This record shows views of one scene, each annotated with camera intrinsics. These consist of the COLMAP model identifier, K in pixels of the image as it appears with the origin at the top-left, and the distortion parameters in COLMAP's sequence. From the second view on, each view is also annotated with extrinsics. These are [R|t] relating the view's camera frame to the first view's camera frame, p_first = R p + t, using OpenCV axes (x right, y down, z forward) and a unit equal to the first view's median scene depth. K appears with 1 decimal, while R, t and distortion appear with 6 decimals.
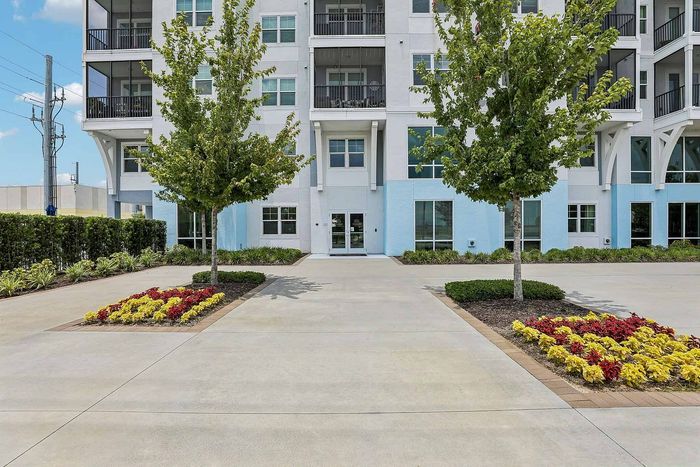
lens RADIAL K [[341.3, 0, 350.0], [0, 341.3, 233.5], [0, 0, 1]] dist [-0.062948, 0.000039]
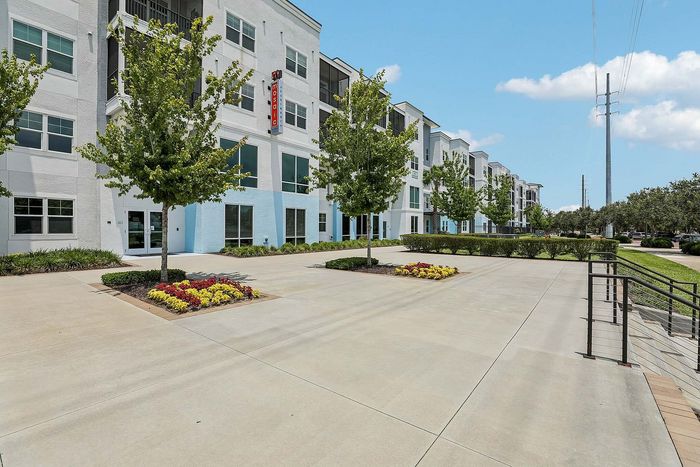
lens RADIAL K [[319.3, 0, 357.2], [0, 319.3, 231.6], [0, 0, 1]] dist [-0.015790, 0.000553]
pose [[0.611015, 0.001202, 0.791618, -0.350635], [0.003652, 0.999984, -0.004337, 0.003620], [-0.791610, 0.005541, 0.611001, -0.006064]]
